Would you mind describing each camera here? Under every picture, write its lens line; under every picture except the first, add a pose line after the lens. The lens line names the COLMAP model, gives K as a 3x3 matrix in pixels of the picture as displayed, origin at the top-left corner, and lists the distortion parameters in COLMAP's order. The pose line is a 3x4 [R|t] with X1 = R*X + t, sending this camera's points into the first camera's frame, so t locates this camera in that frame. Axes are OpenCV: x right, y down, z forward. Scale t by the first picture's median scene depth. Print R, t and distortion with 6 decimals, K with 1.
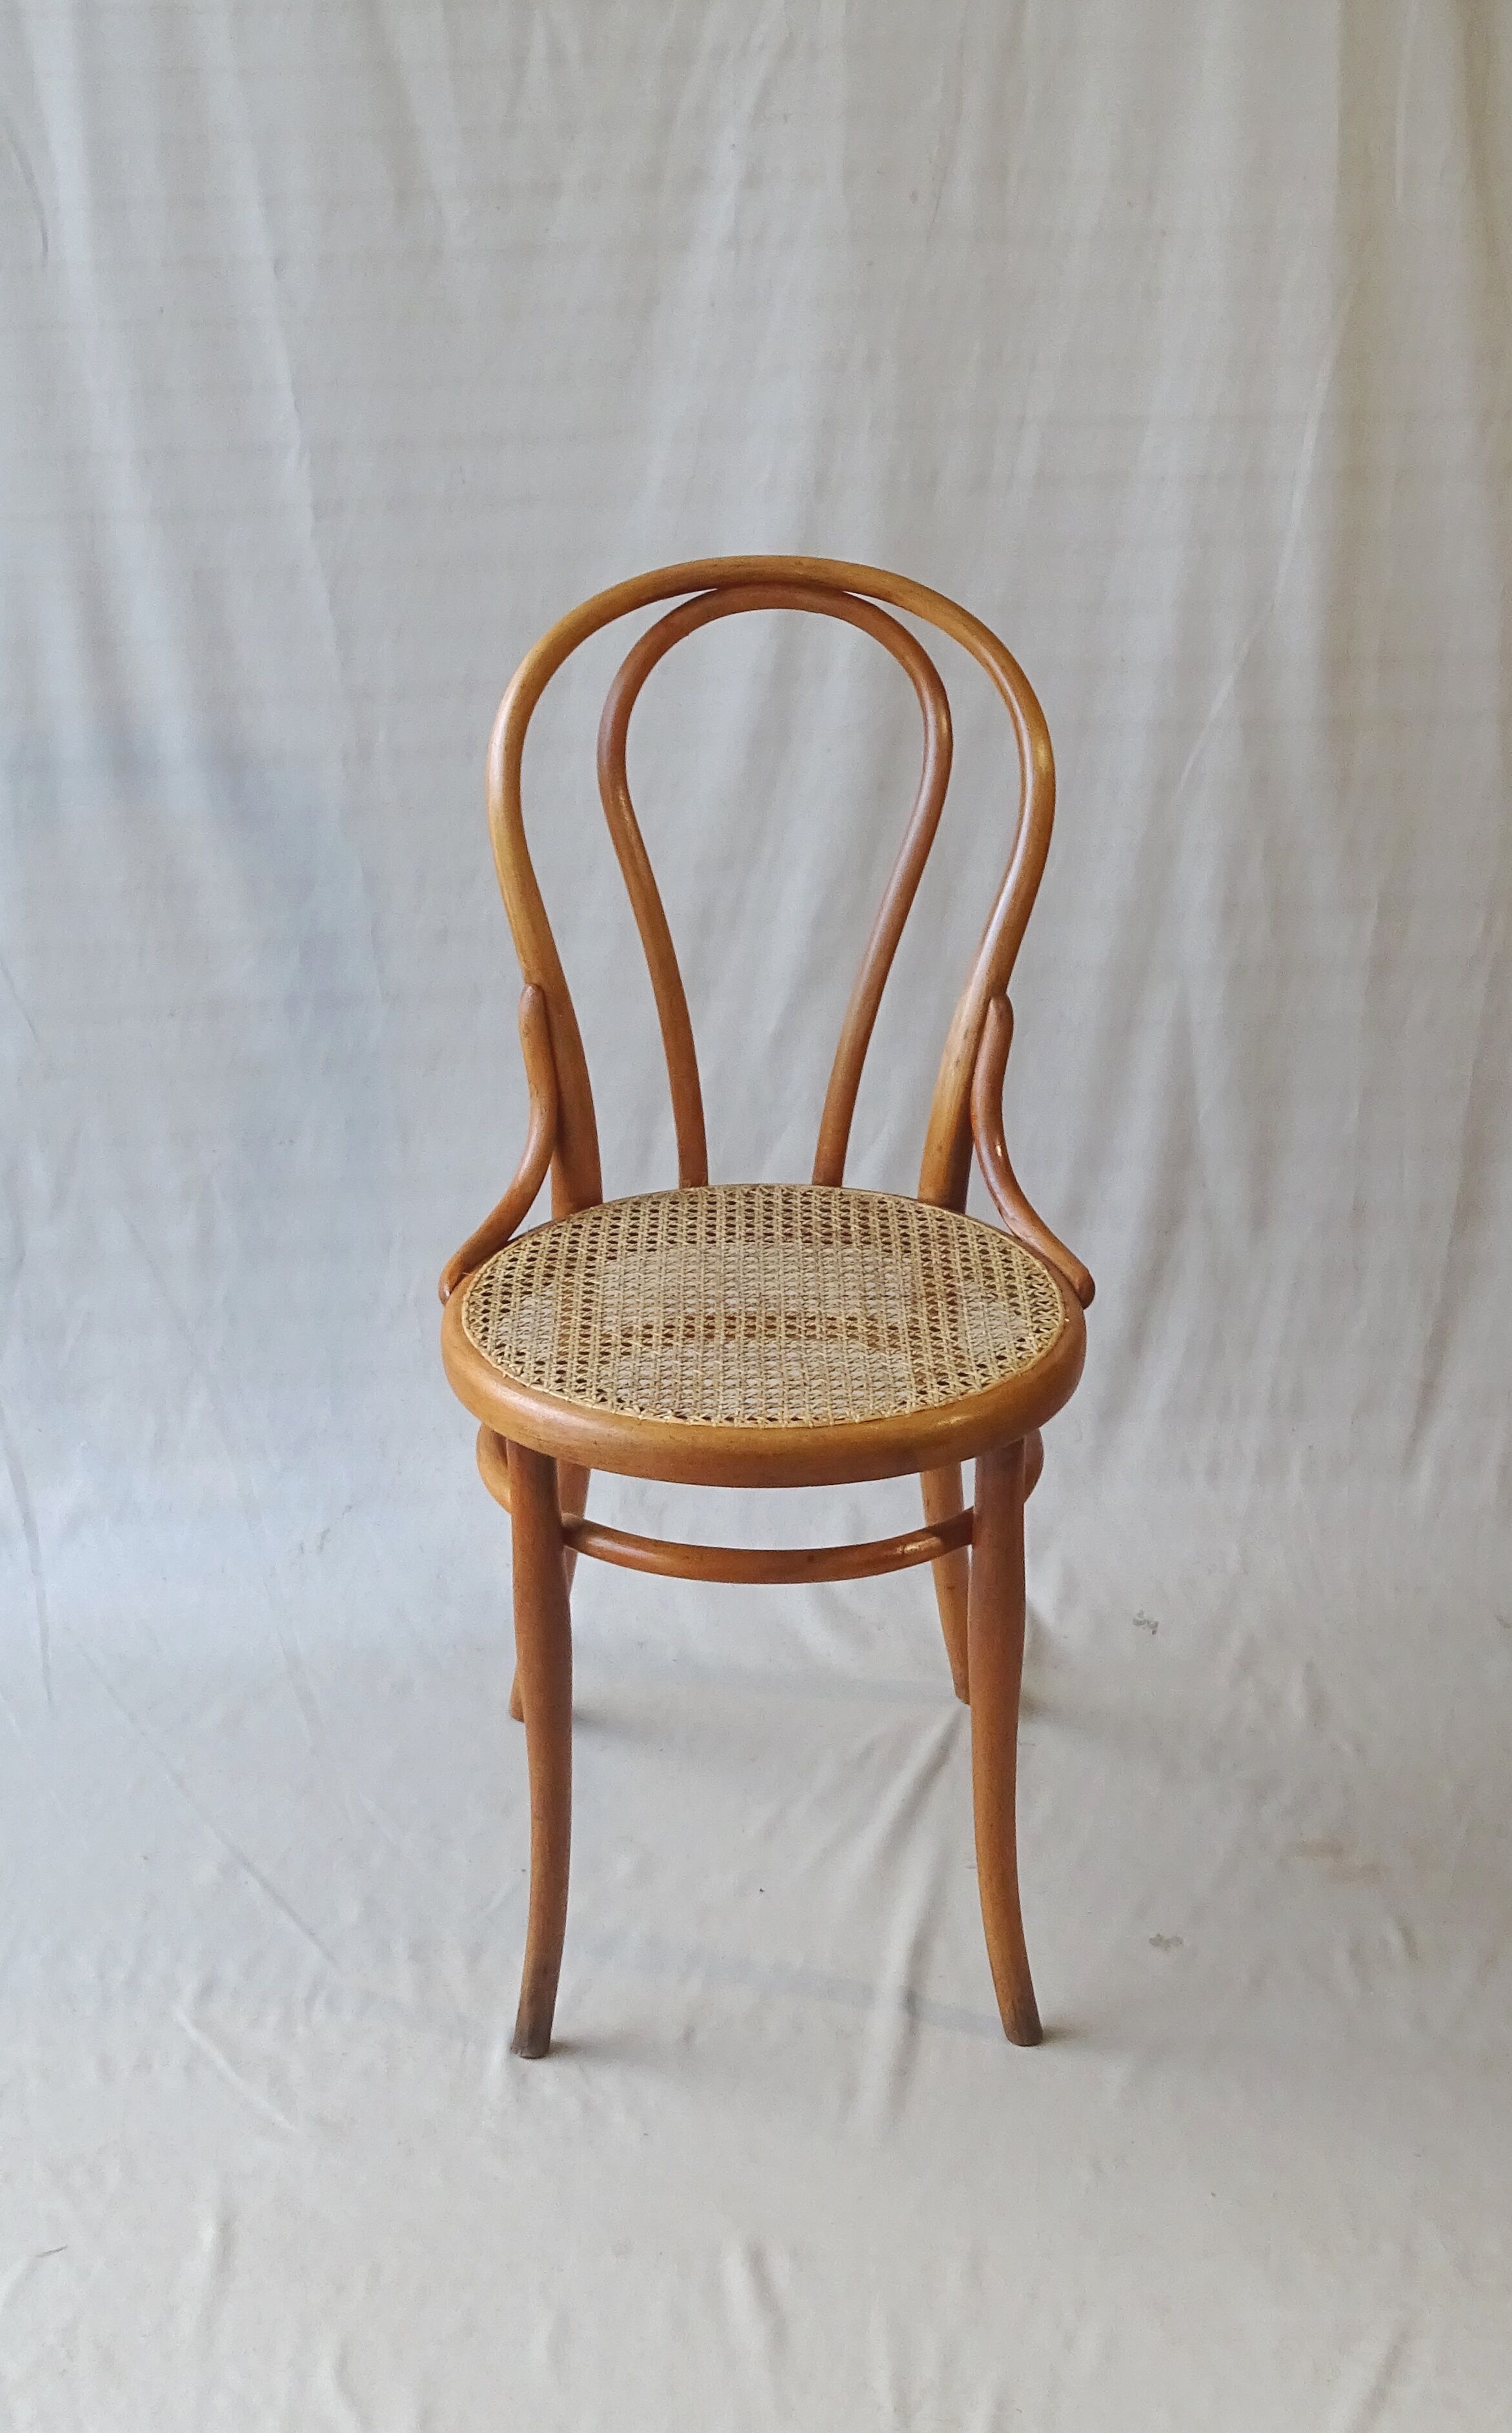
lens RADIAL K [[3611.5, 0, 675.8], [0, 3611.5, 1131.4], [0, 0, 1]] dist [0.021592, 0.000000]
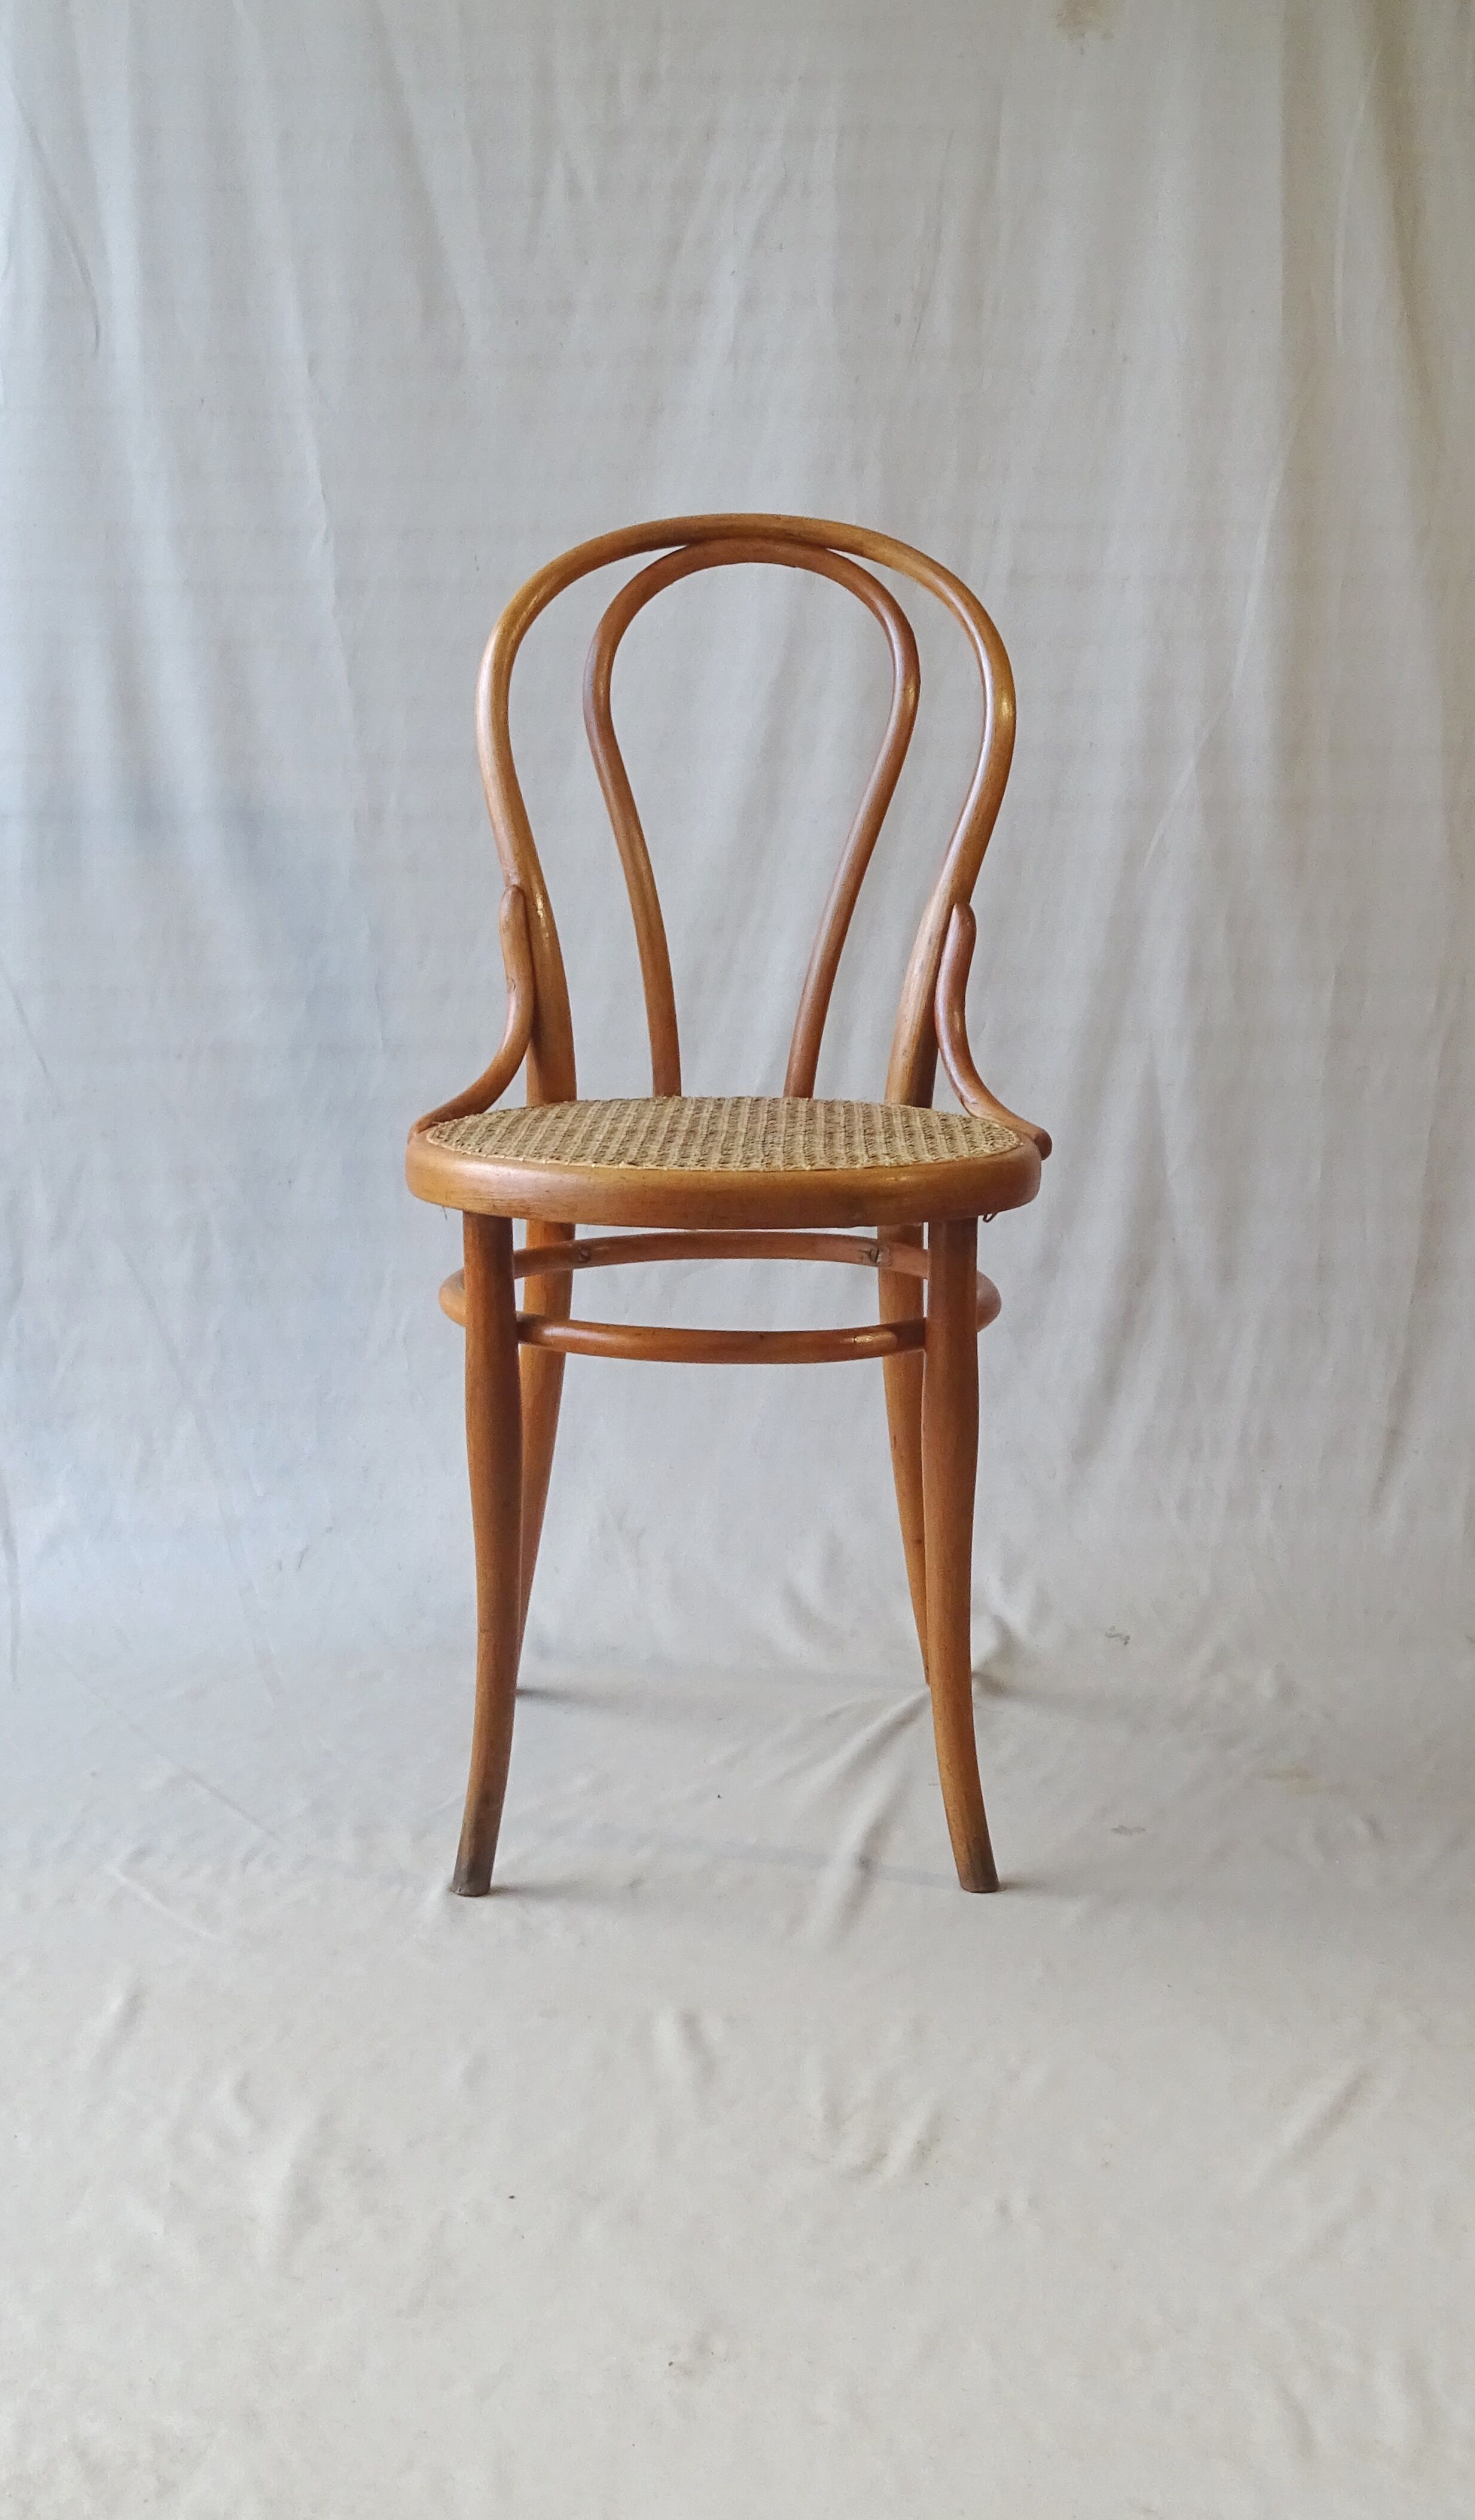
lens RADIAL K [[3335.9, 0, 820.8], [0, 3335.9, 1184.9], [0, 0, 1]] dist [0.016853, 0.000000]
pose [[0.999631, 0.017364, 0.020903, 0.025948], [-0.012438, 0.976284, -0.216137, 0.214802], [-0.024160, 0.215797, 0.976139, 0.069782]]
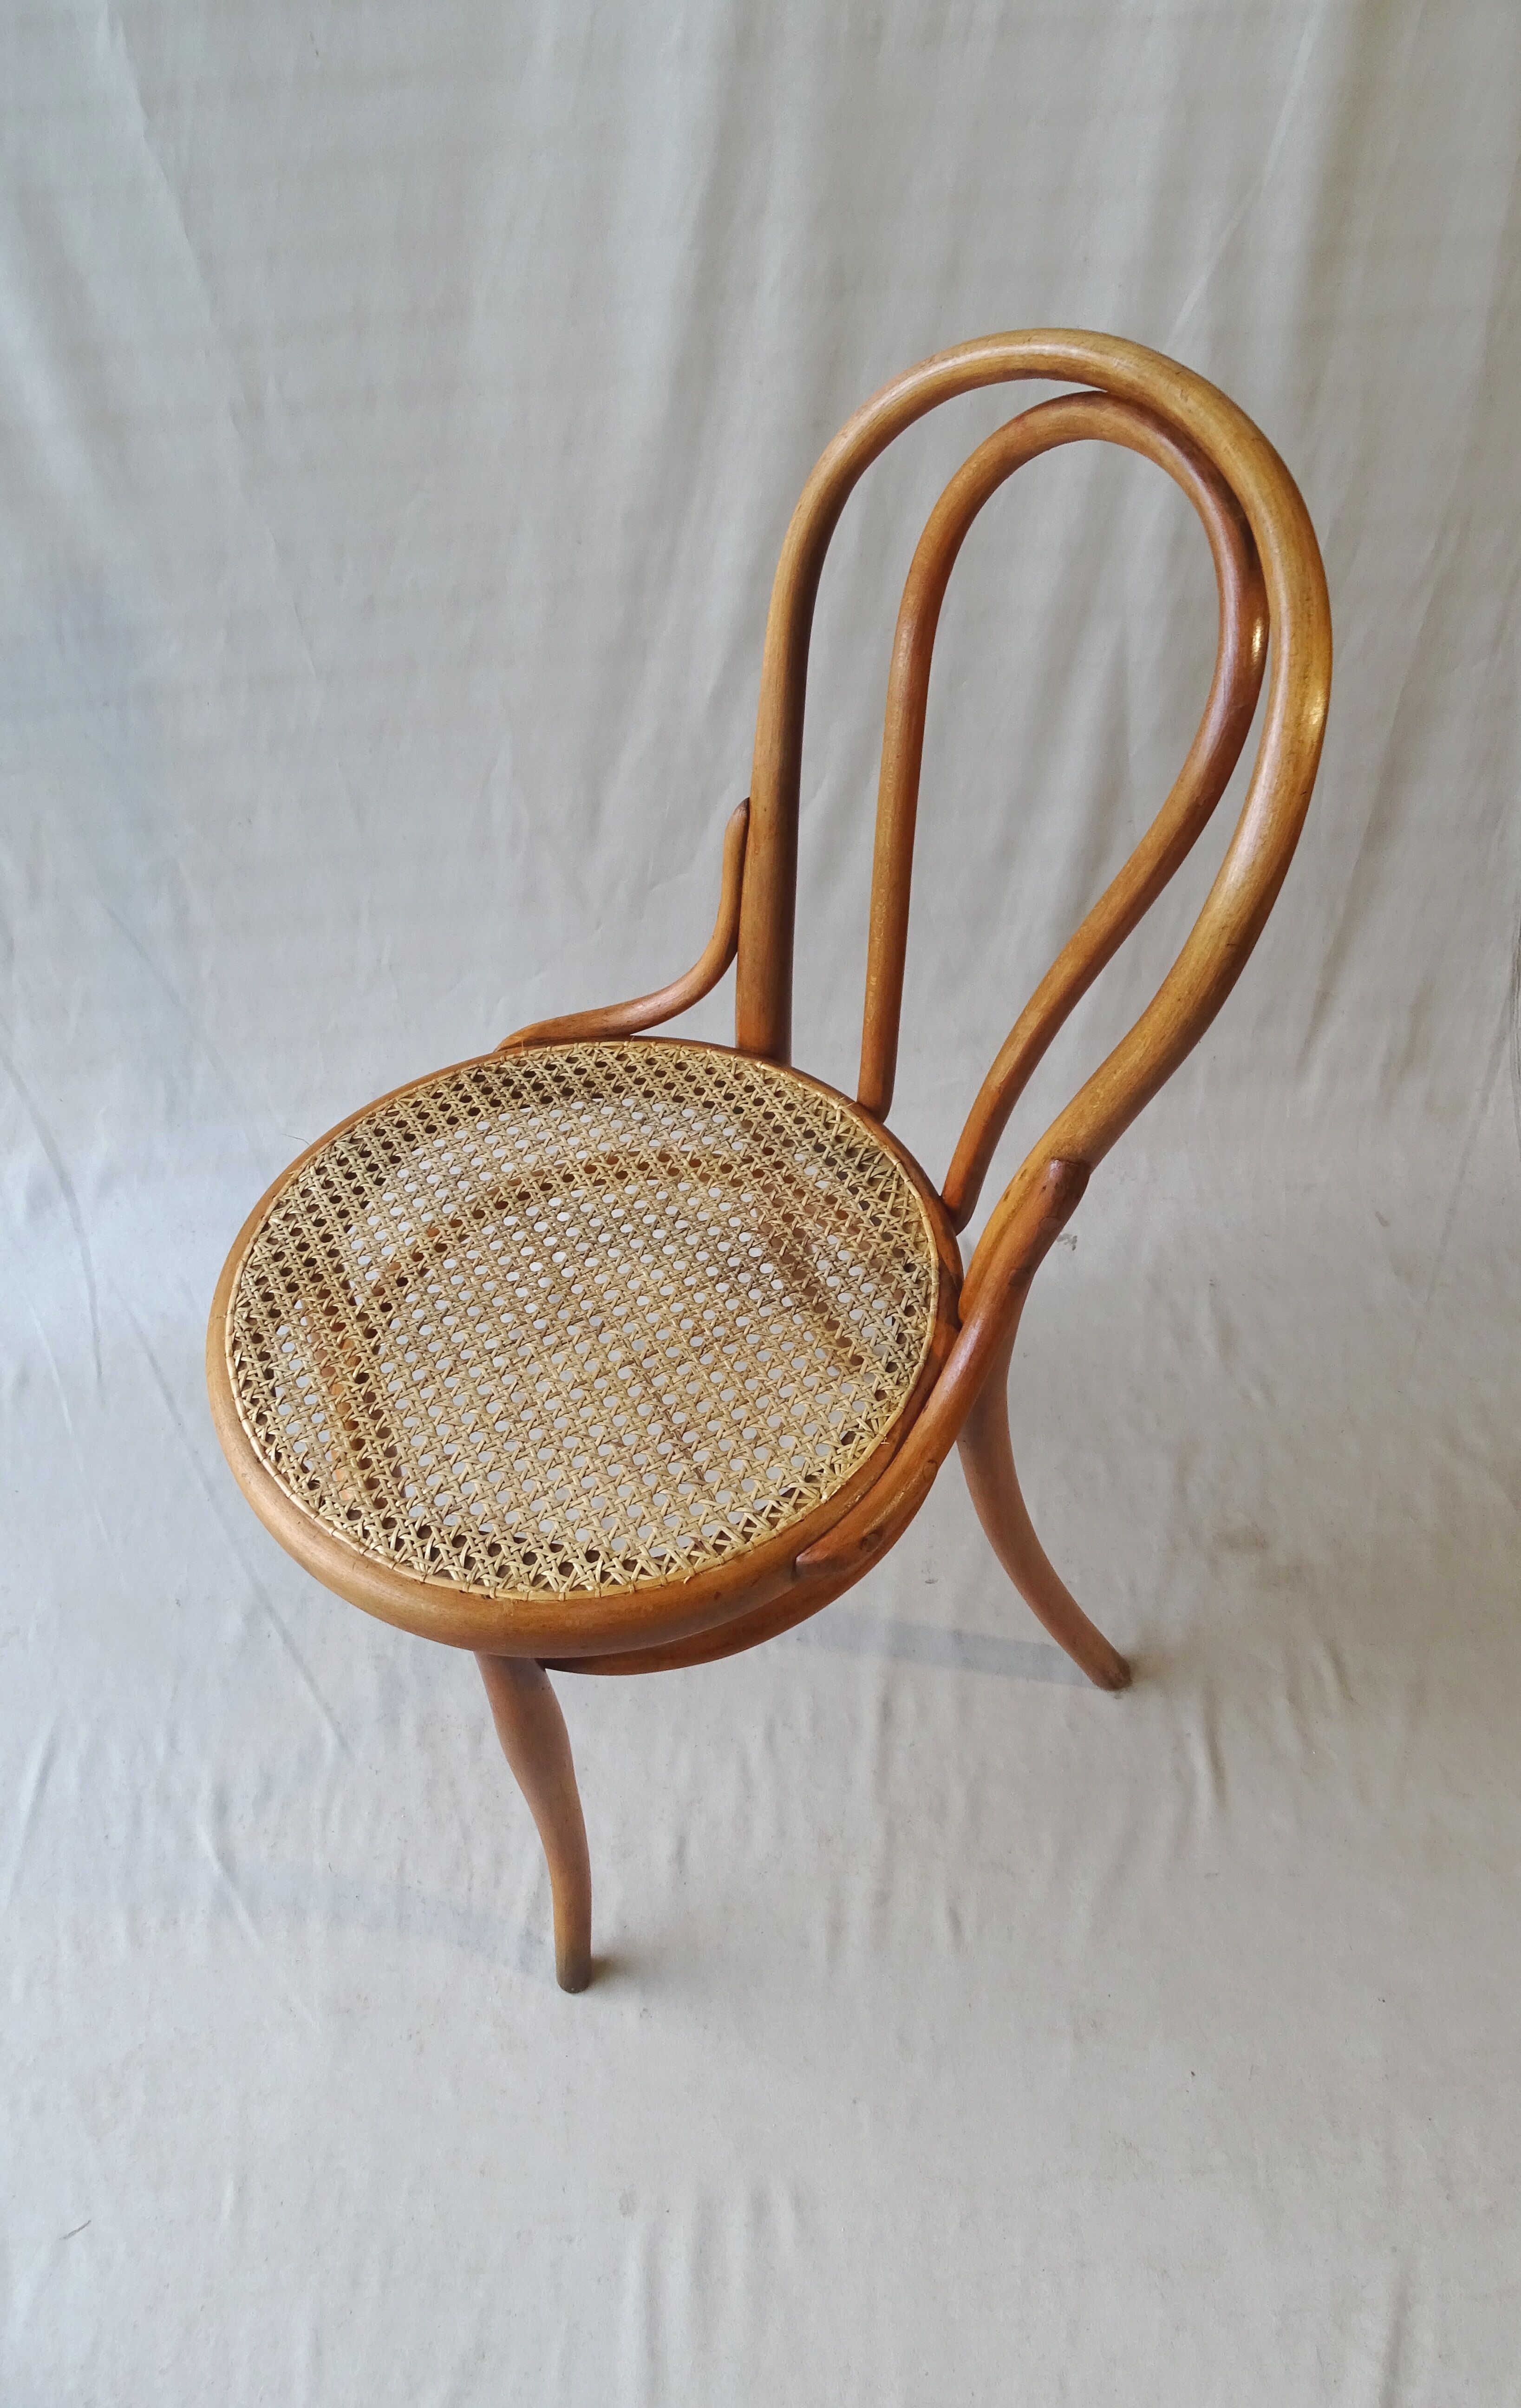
lens RADIAL K [[1774.5, 0, 731.8], [0, 1774.5, 1233.0], [0, 0, 1]] dist [-0.004685, 0.000320]
pose [[0.998383, -0.053672, 0.018735, 0.015178], [0.038799, 0.884211, 0.465474, -0.127367], [-0.041549, -0.463994, 0.884863, 0.513414]]
